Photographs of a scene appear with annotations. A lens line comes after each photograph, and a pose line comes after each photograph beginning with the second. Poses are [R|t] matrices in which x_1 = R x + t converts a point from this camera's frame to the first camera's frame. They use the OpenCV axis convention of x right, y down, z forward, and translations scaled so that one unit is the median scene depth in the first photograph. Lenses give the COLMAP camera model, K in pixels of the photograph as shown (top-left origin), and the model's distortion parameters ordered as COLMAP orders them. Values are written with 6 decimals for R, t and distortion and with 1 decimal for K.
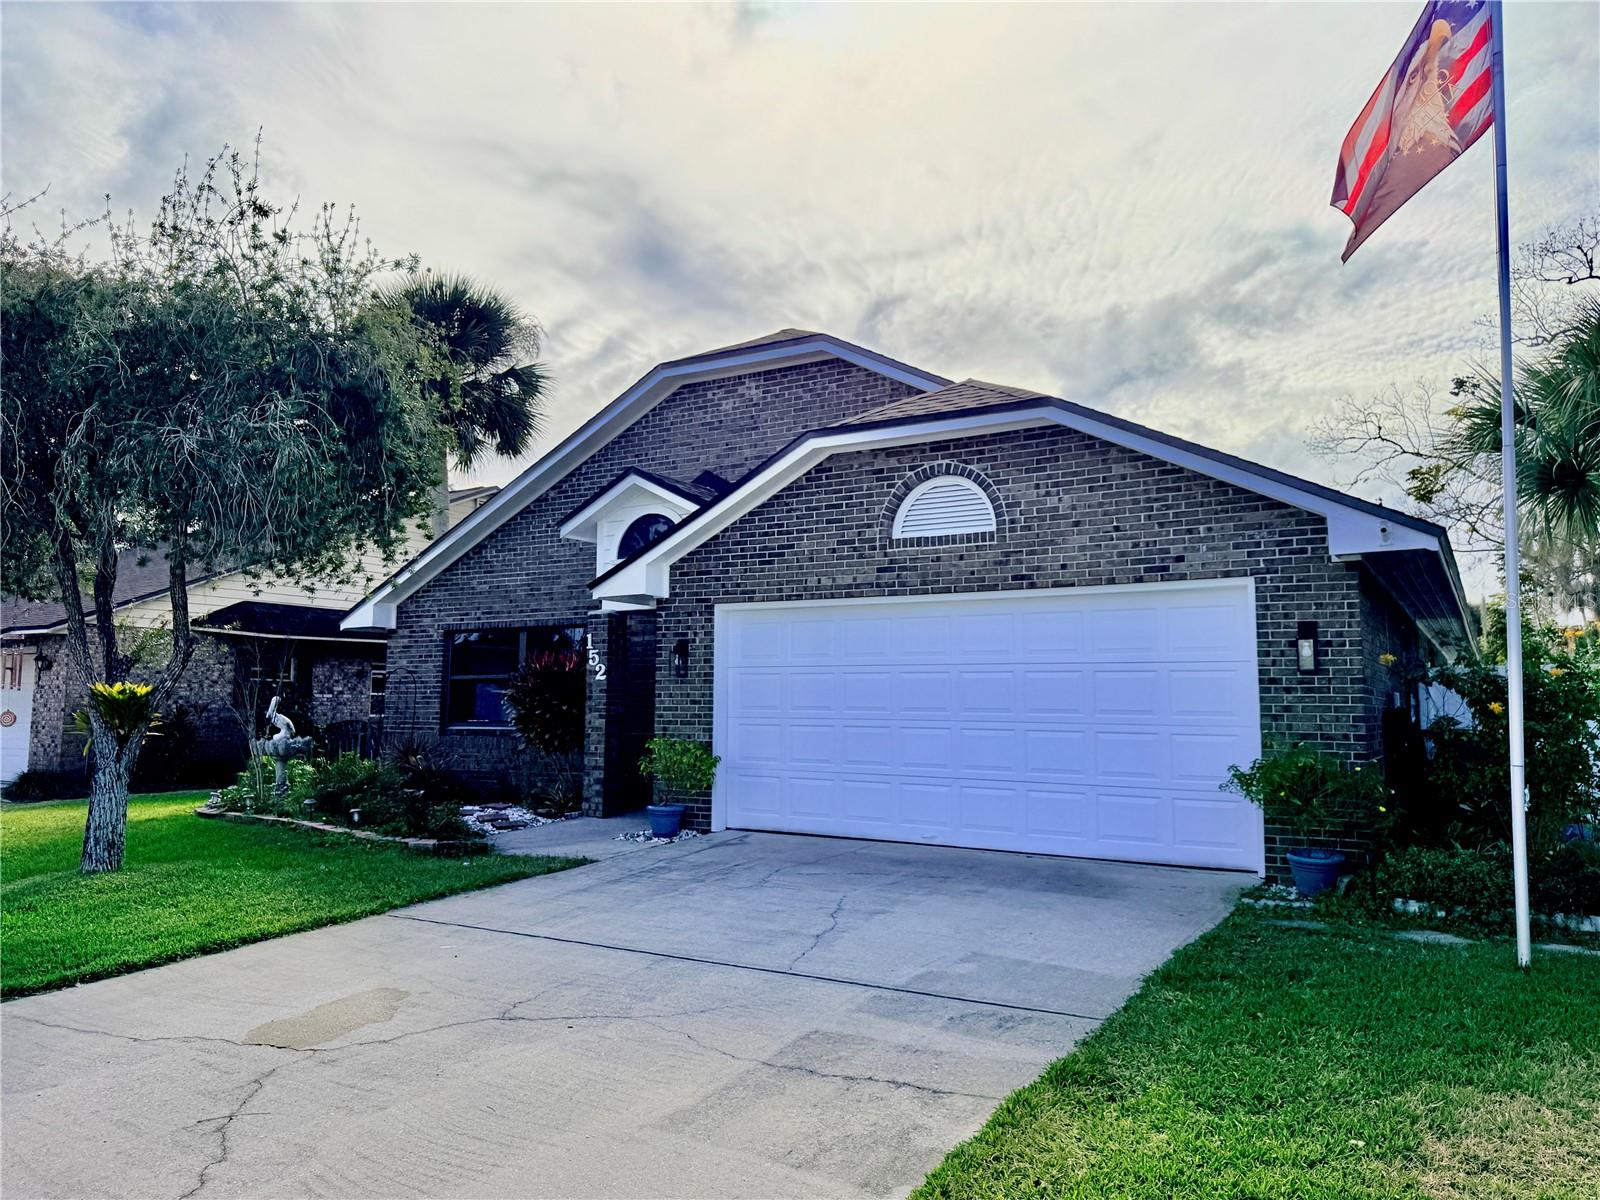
lens RADIAL K [[1124.7, 0, 793.7], [0, 1124.7, 585.0], [0, 0, 1]] dist [0.066937, -0.085010]
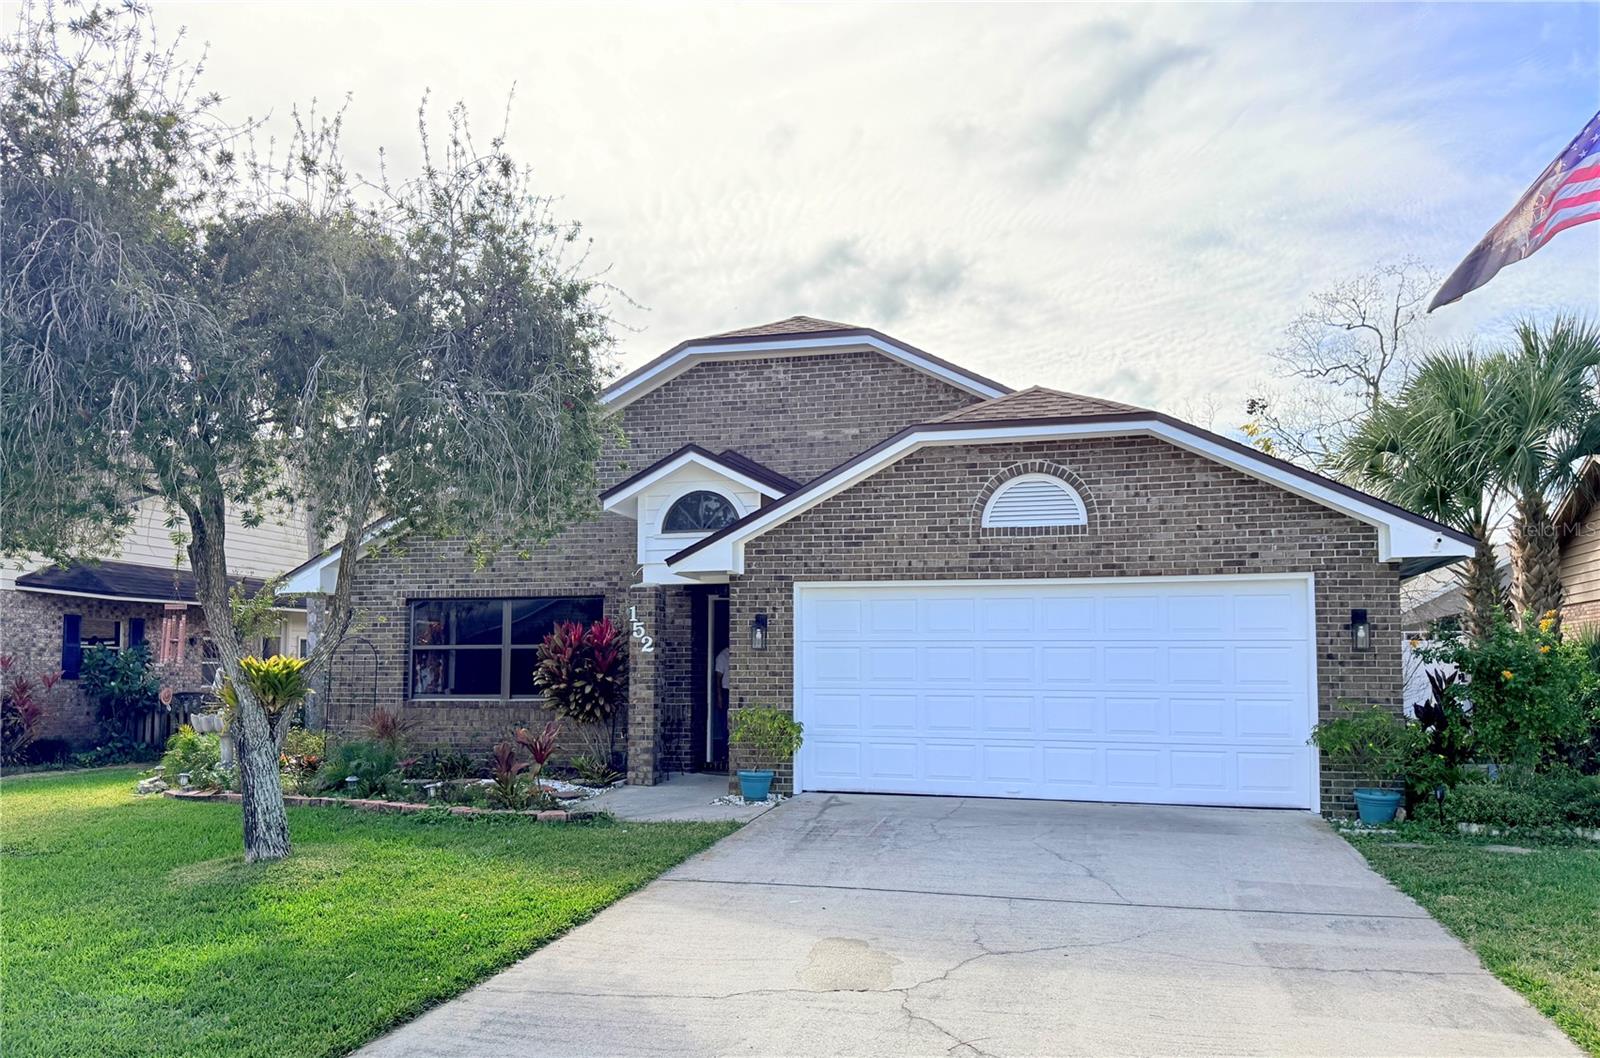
lens RADIAL K [[1104.4, 0, 812.9], [0, 1104.4, 620.7], [0, 0, 1]] dist [0.060762, -0.046312]
pose [[0.951753, 0.012583, 0.306606, -0.397004], [-0.030390, 0.998112, 0.053371, -0.002258], [-0.305356, -0.060114, 0.950339, 0.009413]]
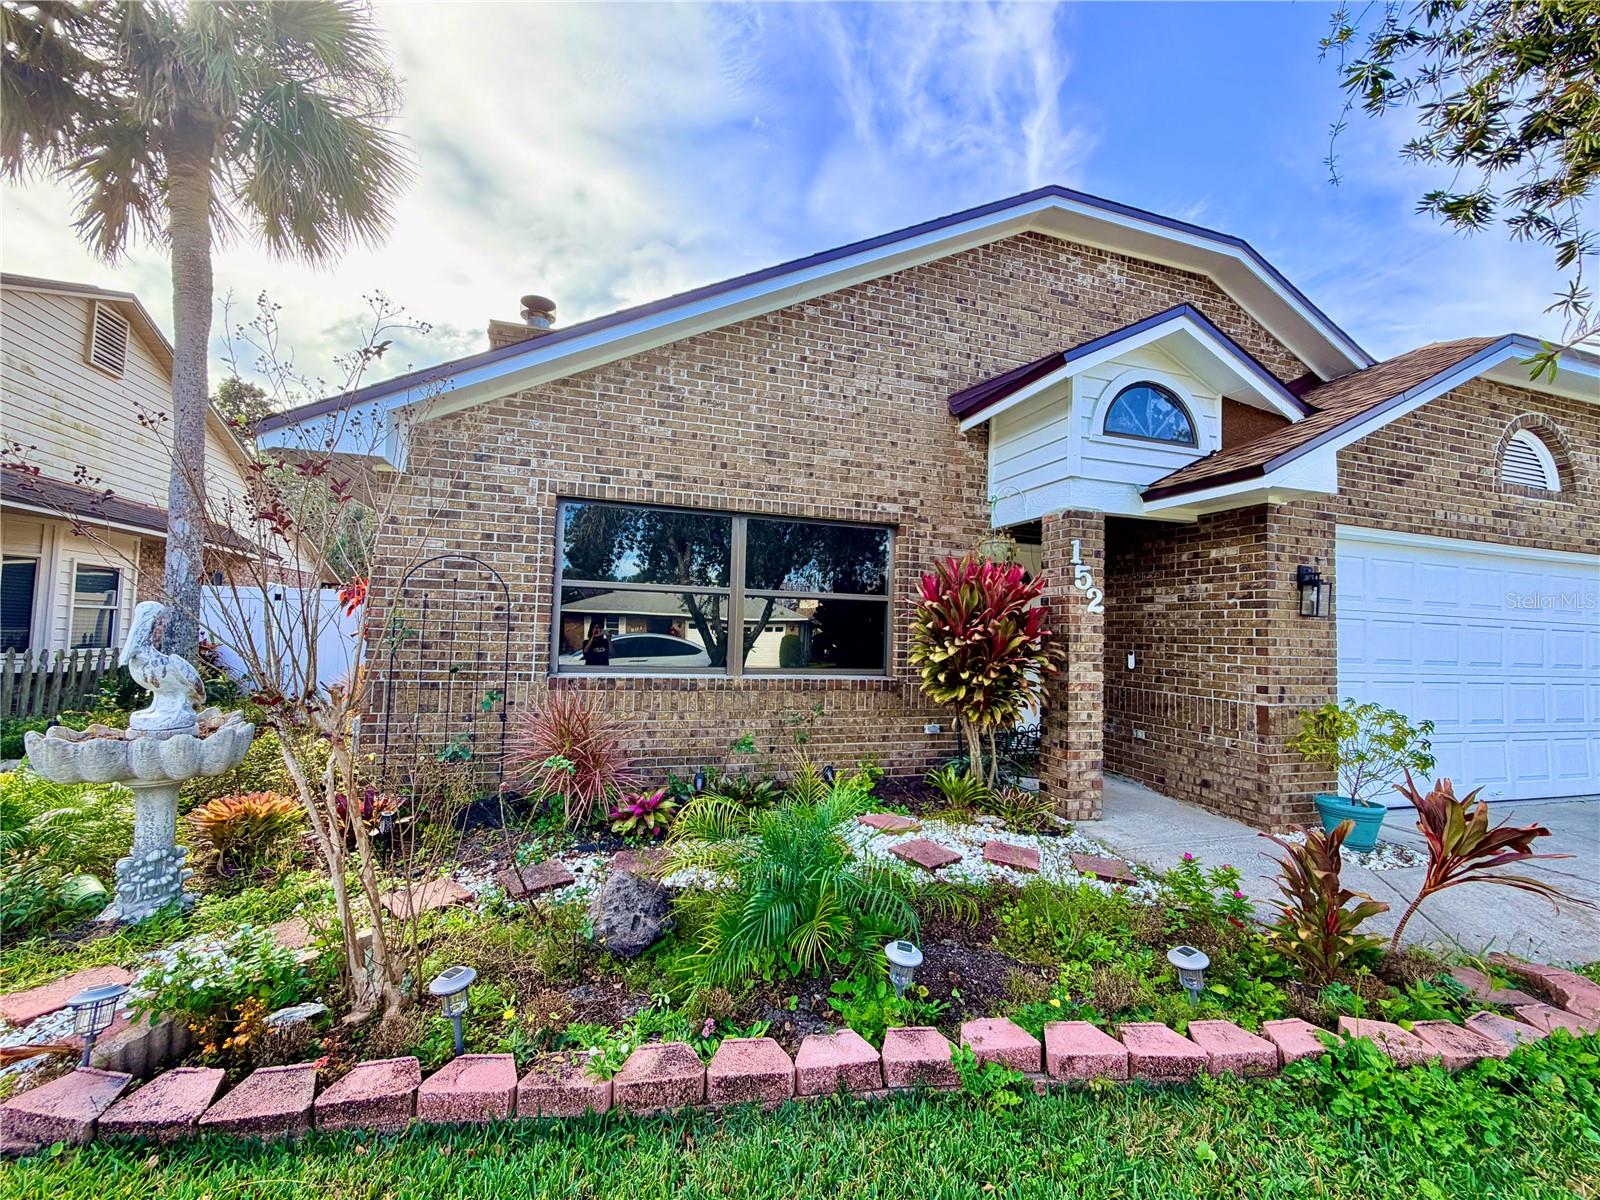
lens RADIAL K [[637.0, 0, 795.9], [0, 637.0, 603.7], [0, 0, 1]] dist [-0.001283, 0.000348]
pose [[0.661048, 0.050200, 0.748662, -0.668947], [-0.108002, 0.993735, 0.028730, 0.103401], [-0.742530, -0.099849, 0.662329, 1.047299]]
